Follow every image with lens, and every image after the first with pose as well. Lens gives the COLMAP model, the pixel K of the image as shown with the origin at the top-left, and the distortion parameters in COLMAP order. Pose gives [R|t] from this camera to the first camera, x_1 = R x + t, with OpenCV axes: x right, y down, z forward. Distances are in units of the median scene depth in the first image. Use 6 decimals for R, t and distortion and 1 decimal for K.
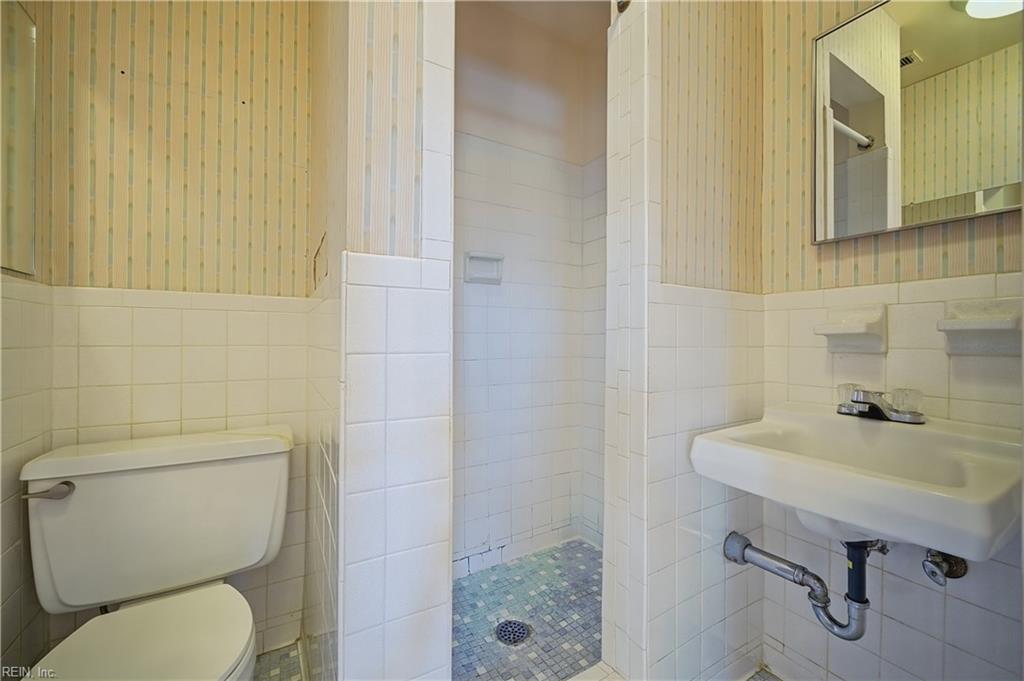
lens RADIAL K [[405.7, 0, 514.6], [0, 405.7, 340.9], [0, 0, 1]] dist [-0.002677, 0.000450]
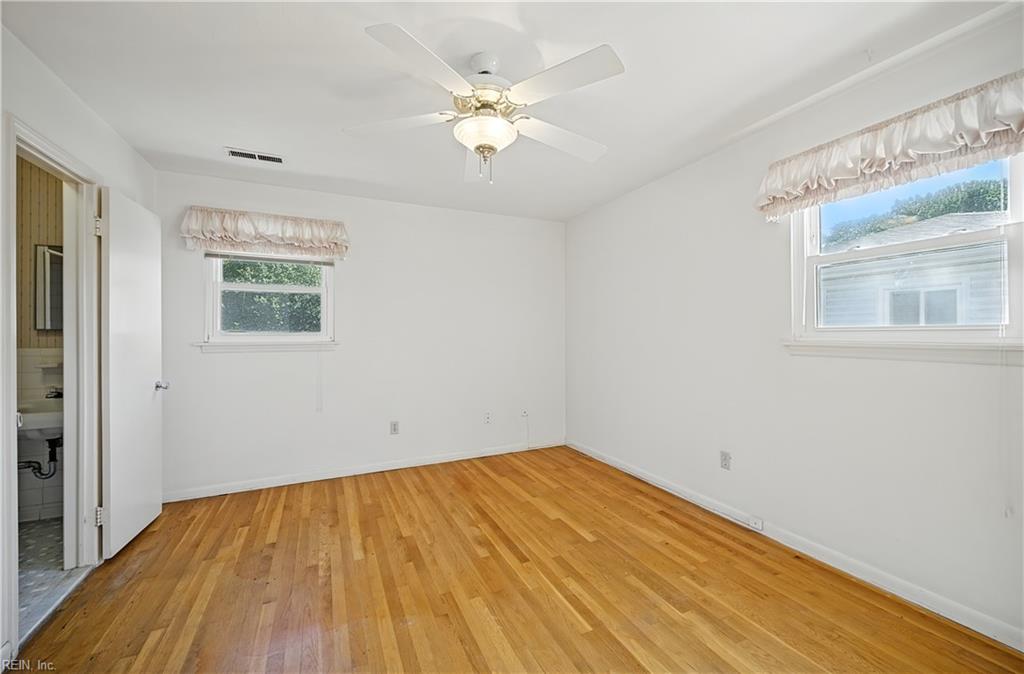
lens RADIAL K [[405.7, 0, 514.9], [0, 405.7, 334.4], [0, 0, 1]] dist [-0.002677, 0.000450]
pose [[0.094114, -0.000974, 0.995561, -1.590460], [0.000062, 1.000000, 0.000973, -0.244282], [-0.995561, -0.000030, 0.094114, -2.367491]]
